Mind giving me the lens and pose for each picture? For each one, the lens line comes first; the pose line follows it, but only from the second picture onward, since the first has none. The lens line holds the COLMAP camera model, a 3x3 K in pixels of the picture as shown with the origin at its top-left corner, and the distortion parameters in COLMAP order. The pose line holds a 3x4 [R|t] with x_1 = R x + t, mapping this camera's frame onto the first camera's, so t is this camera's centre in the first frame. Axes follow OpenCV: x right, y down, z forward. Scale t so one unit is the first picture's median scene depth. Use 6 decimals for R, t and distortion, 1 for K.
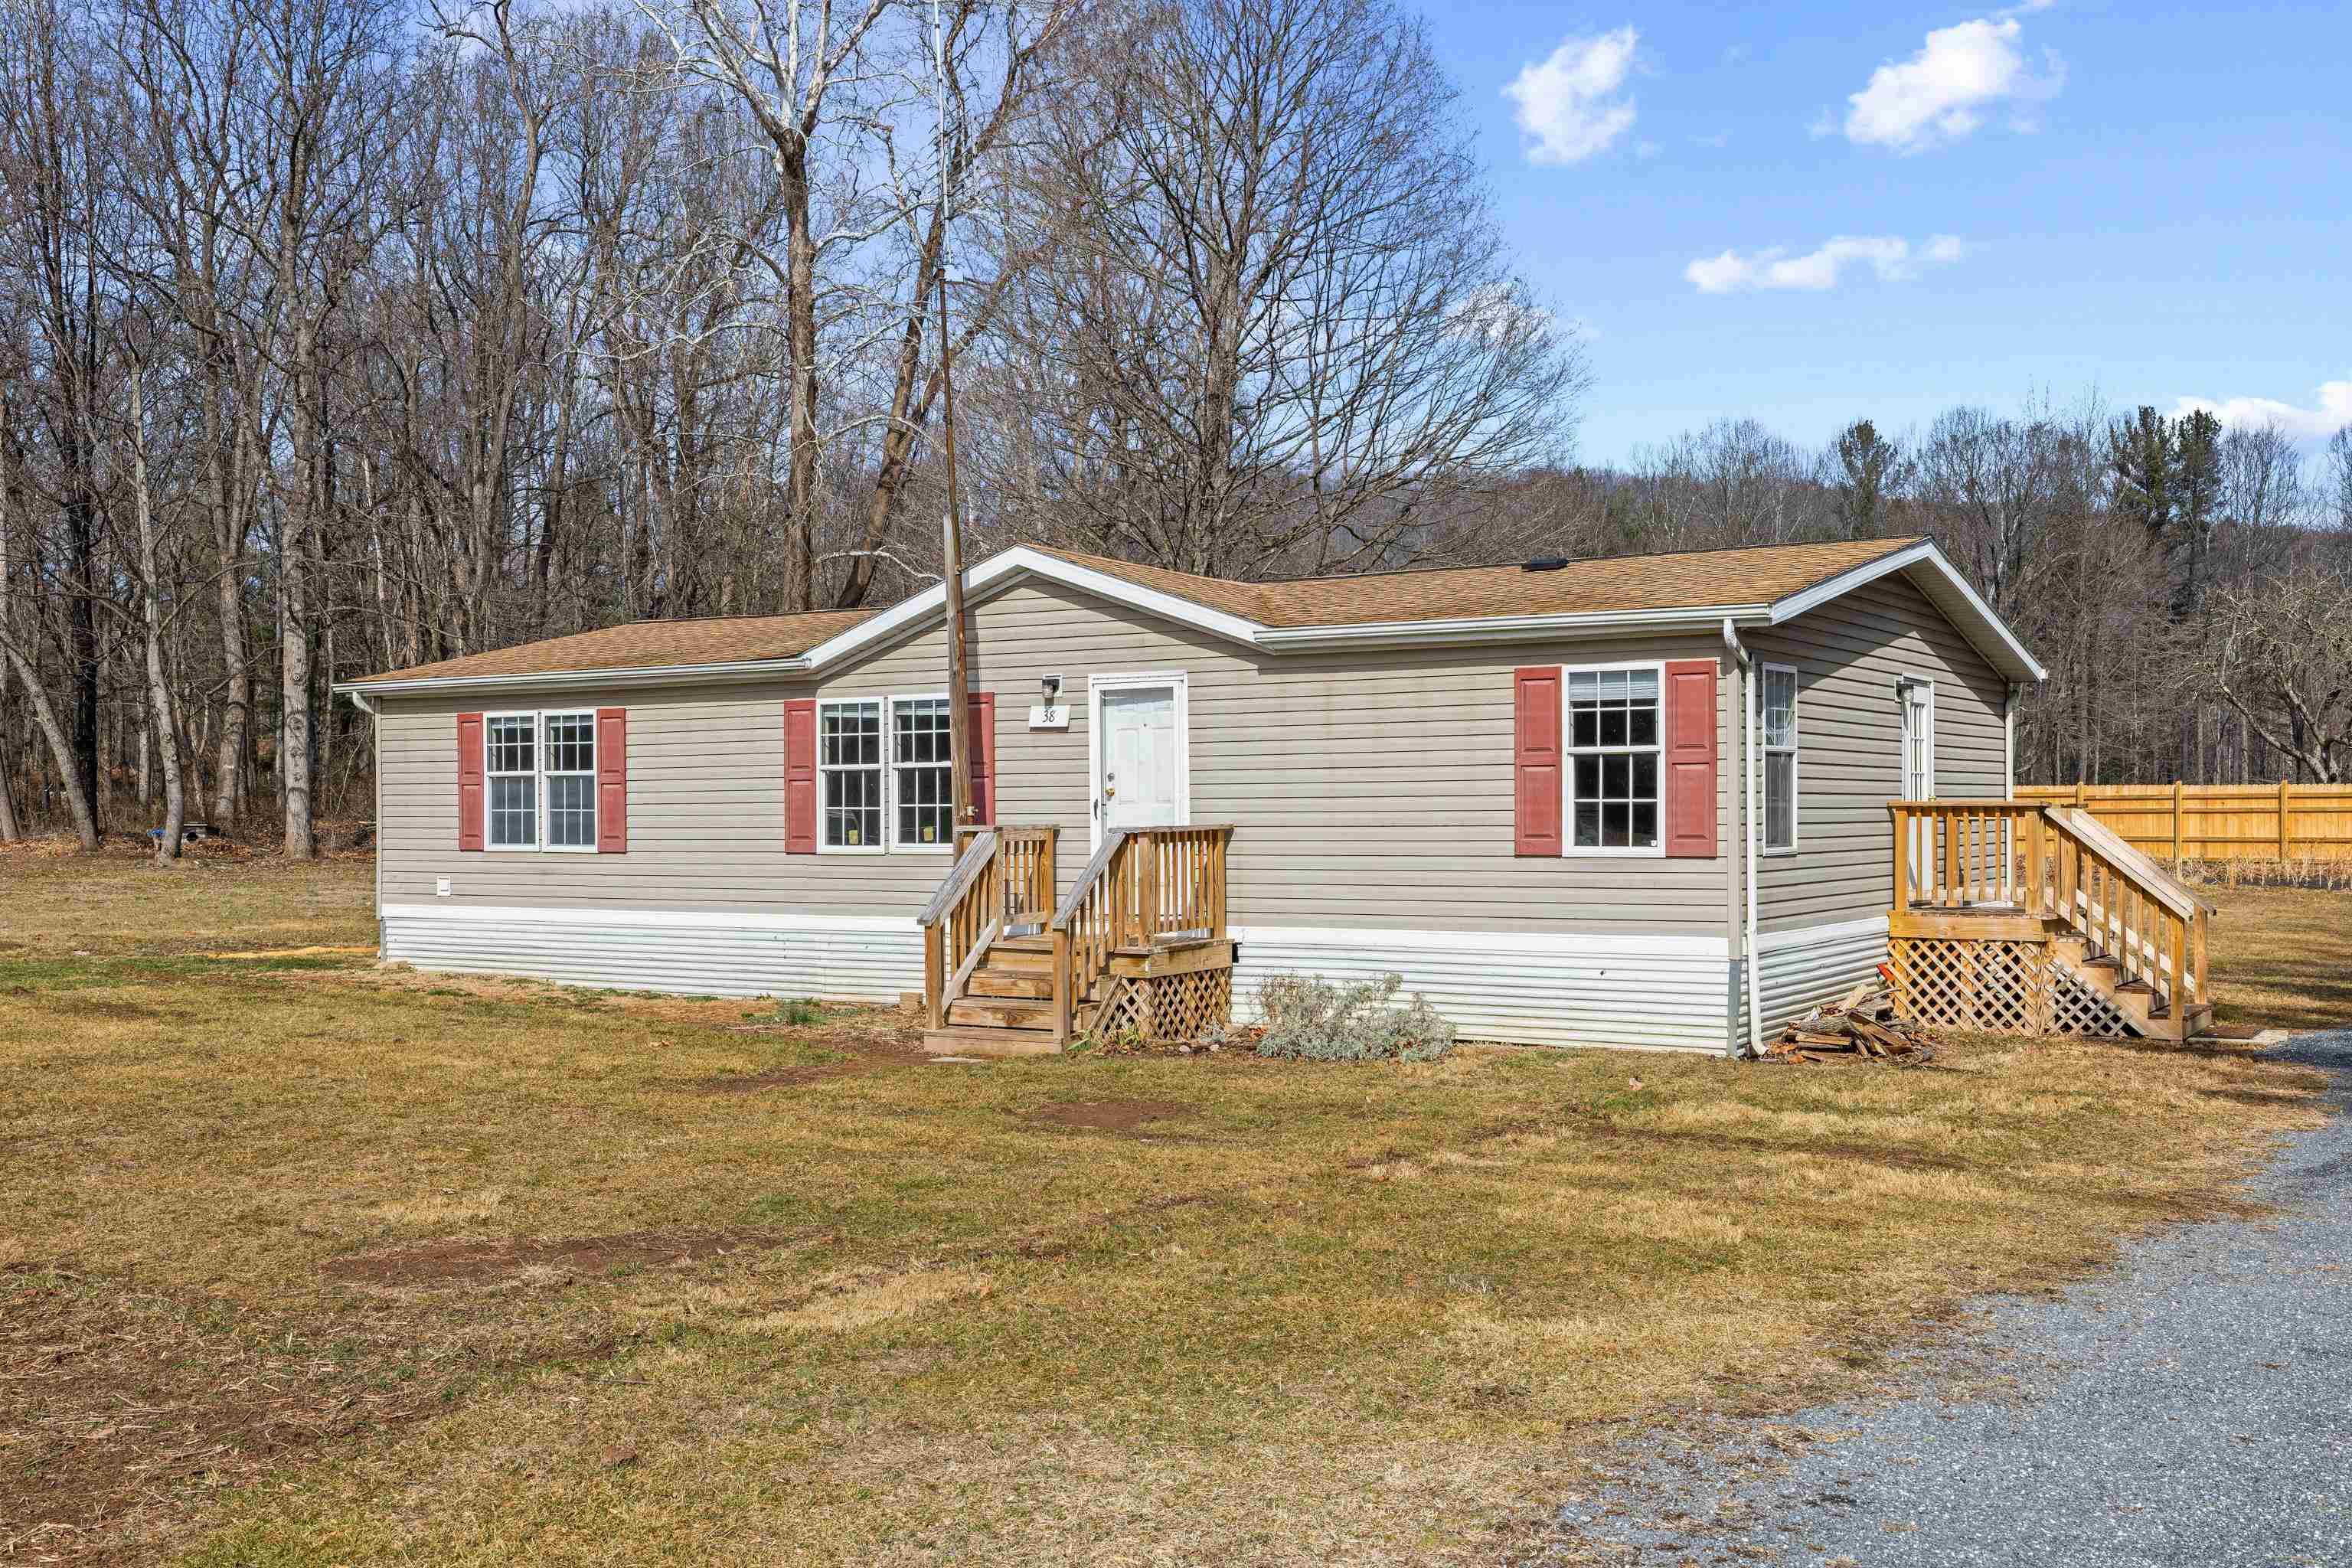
lens RADIAL K [[2283.1, 0, 1171.3], [0, 2283.1, 799.1], [0, 0, 1]] dist [0.004632, 0.000000]
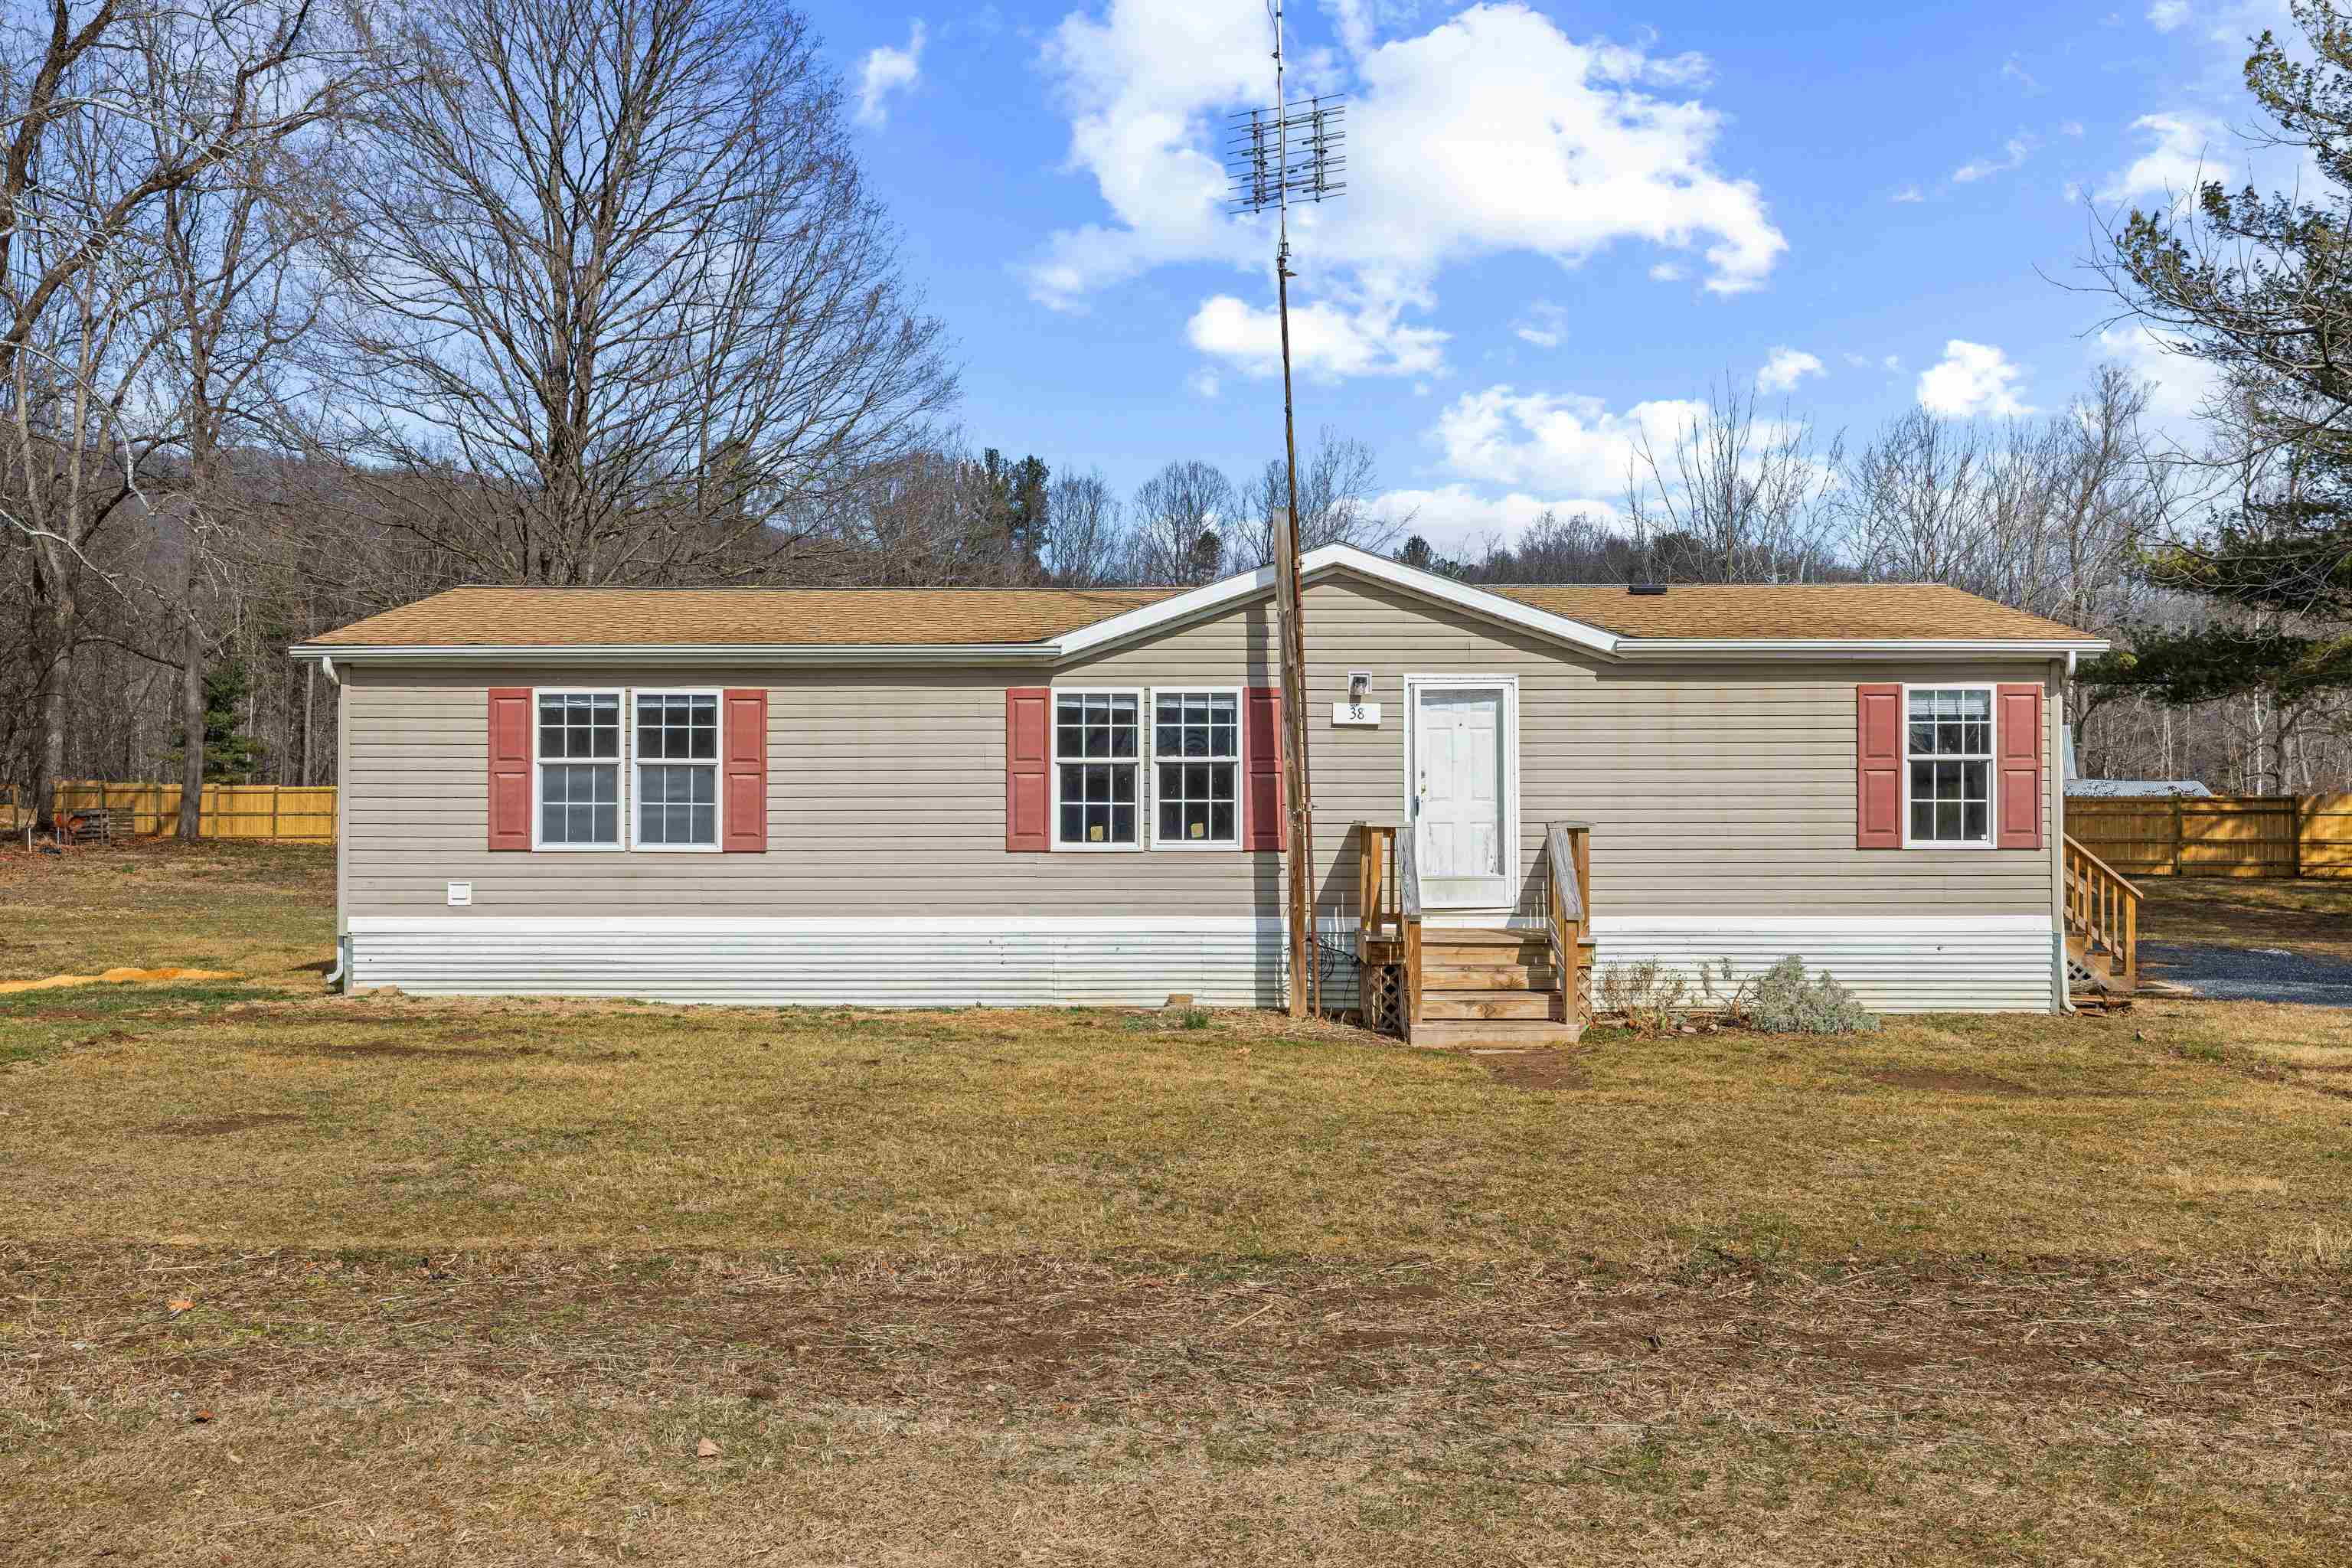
lens RADIAL K [[2283.1, 0, 1177.8], [0, 2283.1, 778.6], [0, 0, 1]] dist [0.004632, 0.000000]
pose [[0.851411, 0.012933, 0.524339, -0.622369], [-0.007047, 0.999888, -0.013219, 0.006118], [-0.524451, 0.007560, 0.851407, 0.173433]]
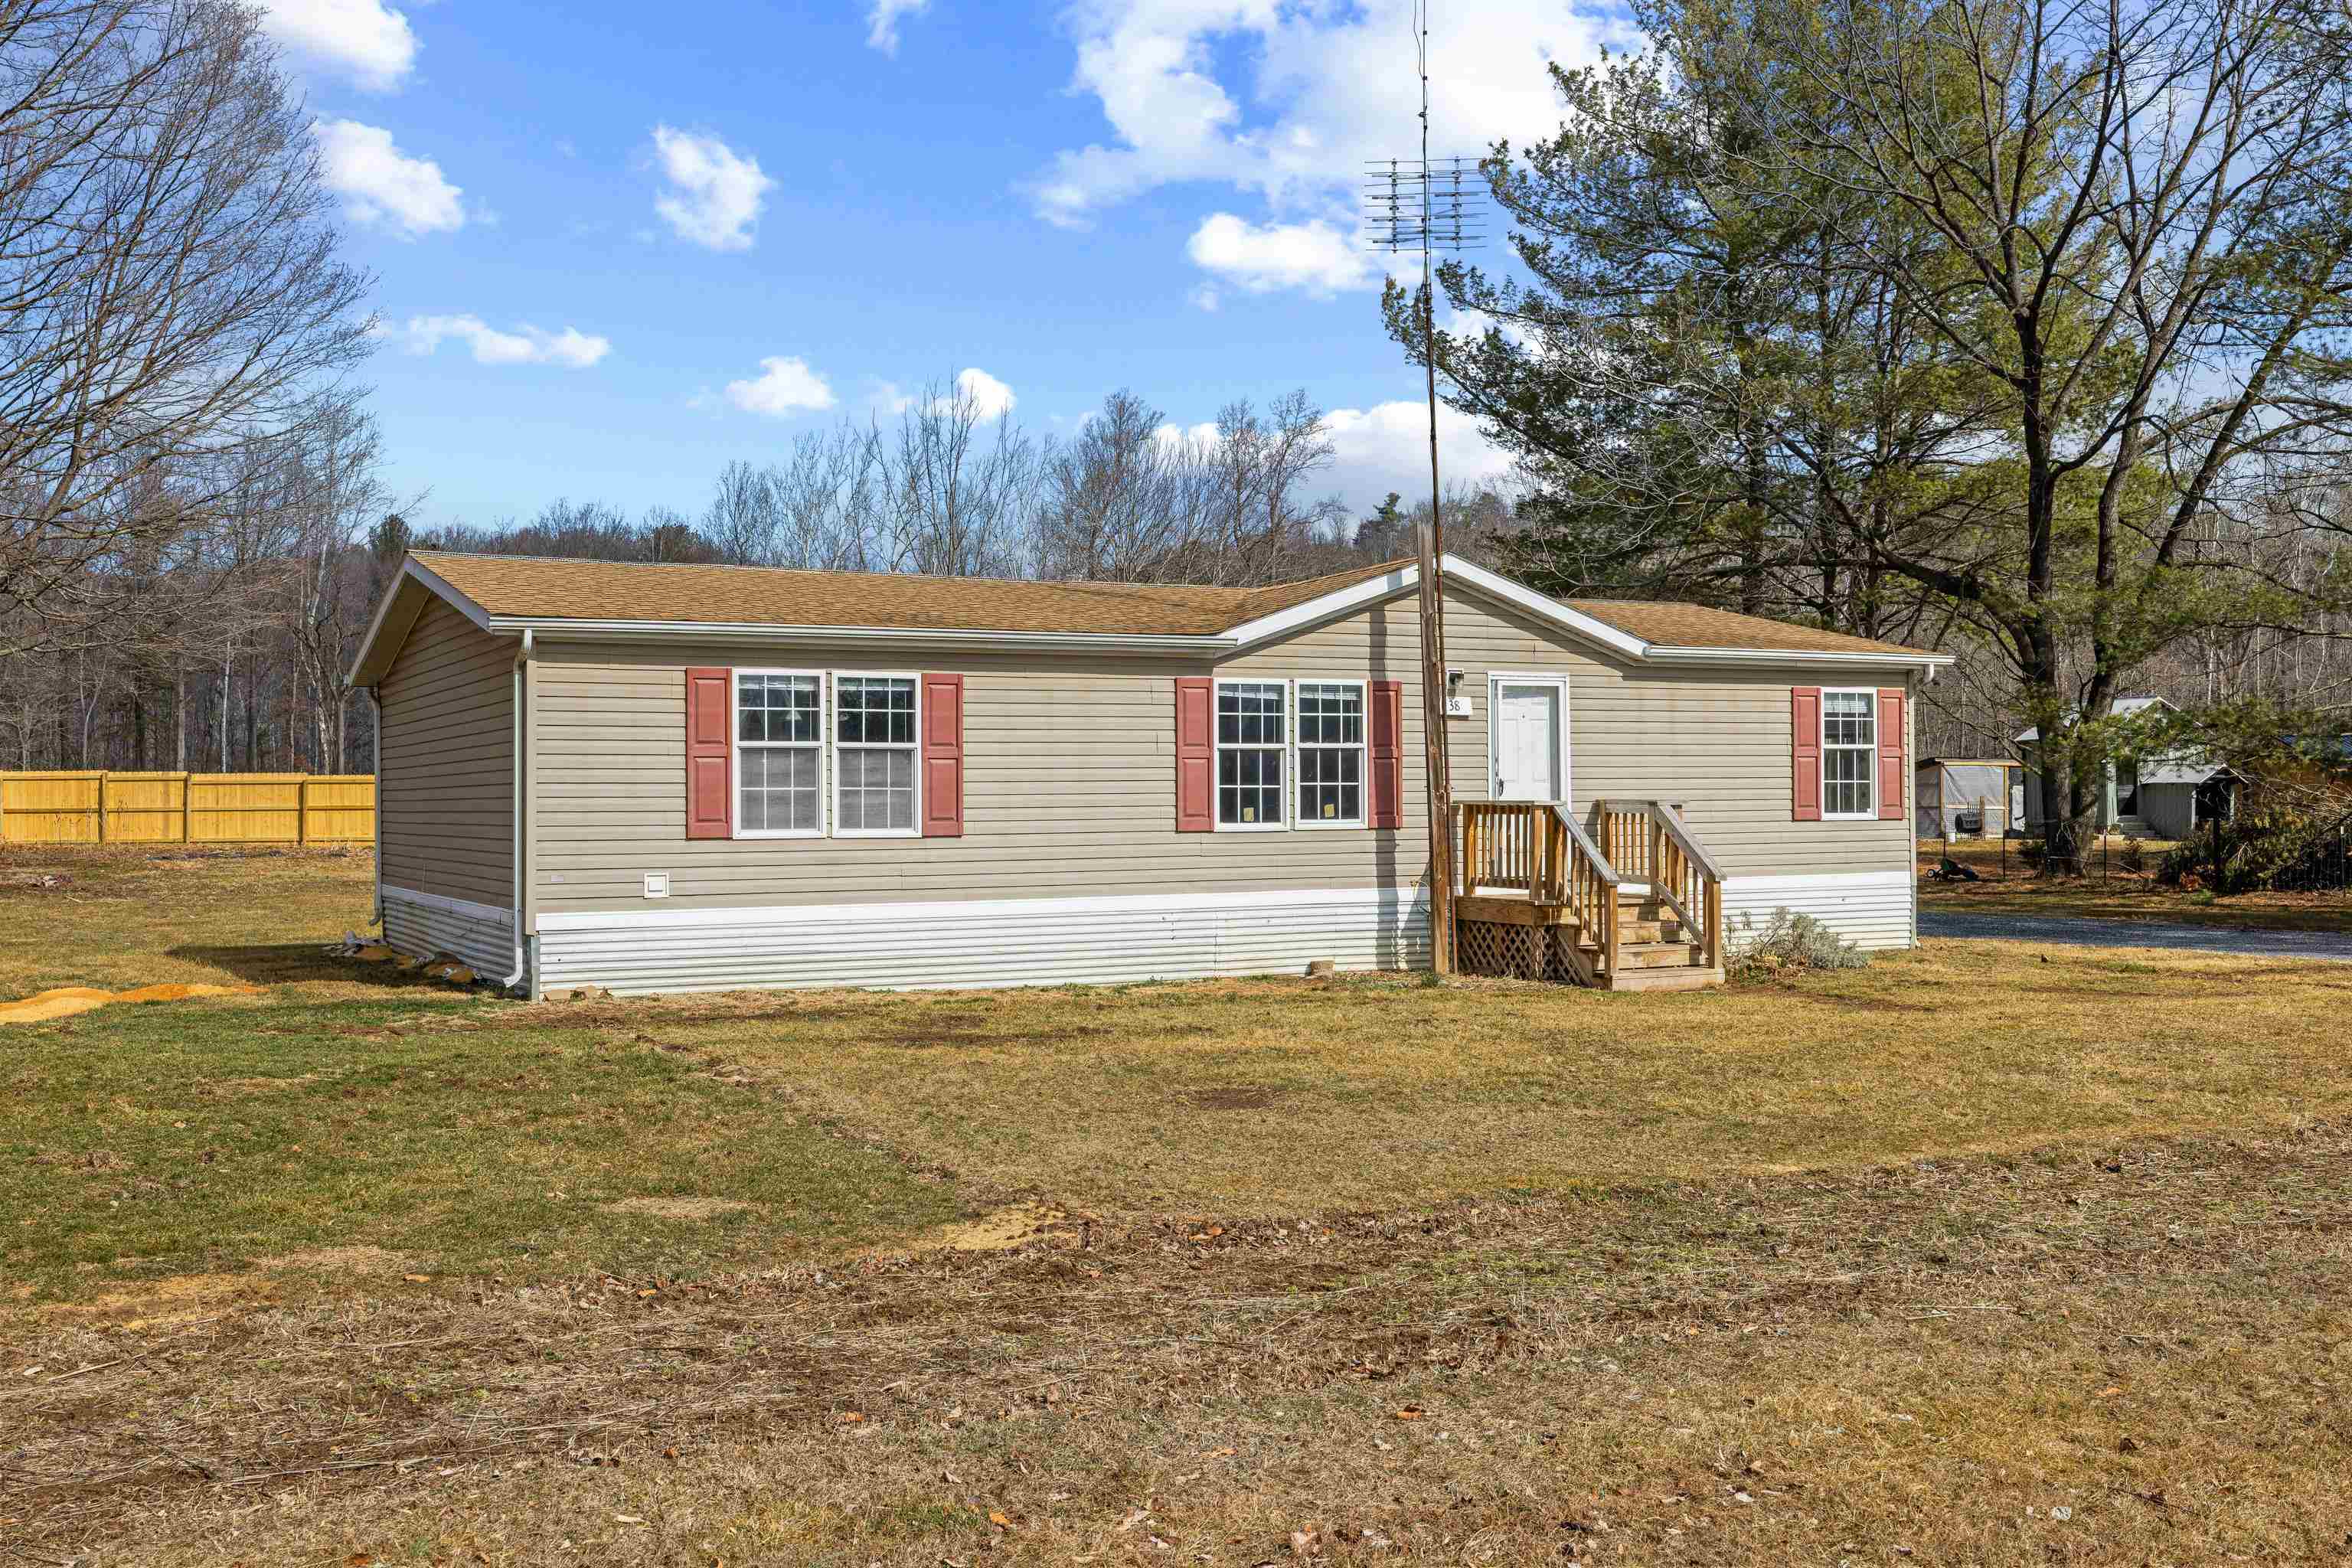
lens RADIAL K [[2283.1, 0, 1173.0], [0, 2283.1, 781.5], [0, 0, 1]] dist [0.004632, 0.000000]
pose [[0.503322, 0.007936, 0.864062, -1.060308], [0.001022, 0.999952, -0.009779, 0.011937], [-0.864098, 0.005805, 0.503290, 0.524317]]
